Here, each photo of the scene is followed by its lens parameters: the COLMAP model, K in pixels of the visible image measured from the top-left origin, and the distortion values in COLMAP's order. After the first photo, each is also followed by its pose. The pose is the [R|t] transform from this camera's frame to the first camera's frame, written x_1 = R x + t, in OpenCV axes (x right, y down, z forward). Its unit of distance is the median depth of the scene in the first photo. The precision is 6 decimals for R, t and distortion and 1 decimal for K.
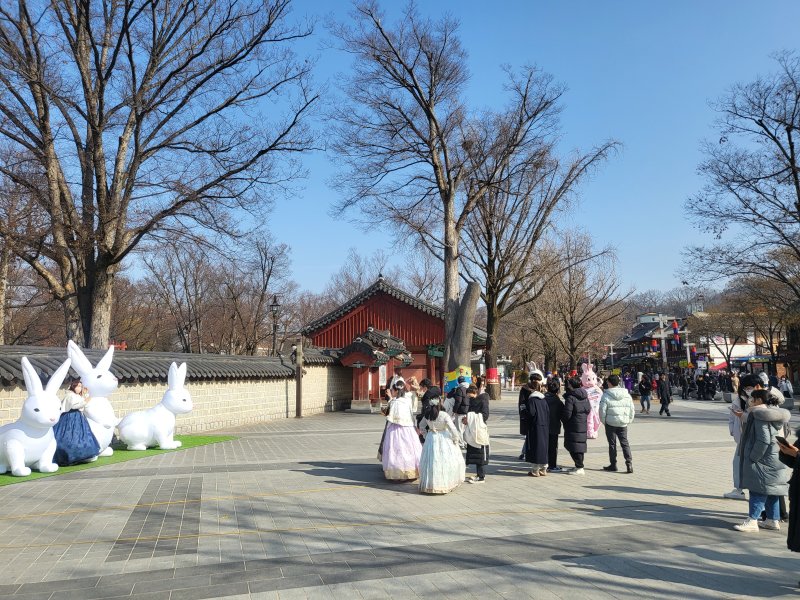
lens RADIAL K [[715.4, 0, 400.0], [0, 715.4, 300.0], [0, 0, 1]] dist [0.006473, 0.178498]
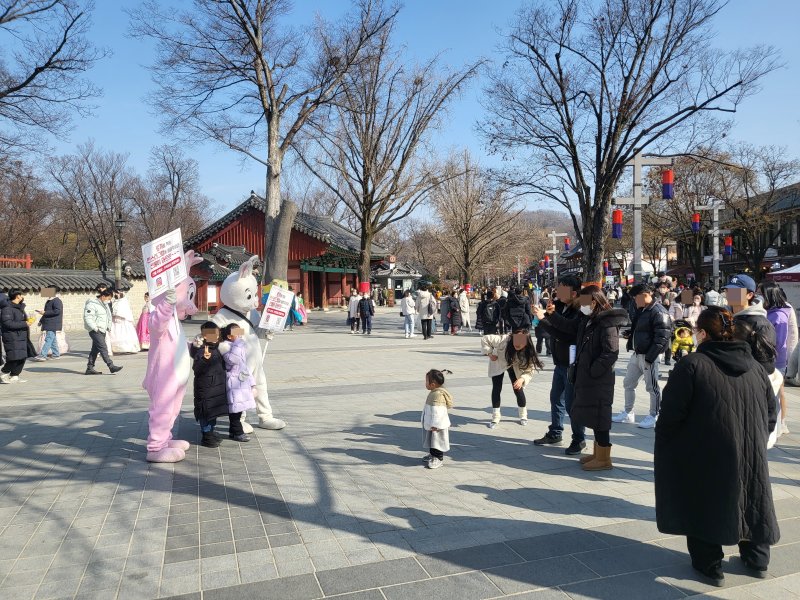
lens RADIAL K [[715.4, 0, 400.0], [0, 715.4, 300.0], [0, 0, 1]] dist [0.006473, 0.178498]
pose [[0.999903, 0.006758, -0.012213, 0.199128], [-0.005251, 0.992819, 0.119511, -0.004425], [0.012933, -0.119435, 0.992758, -0.040769]]
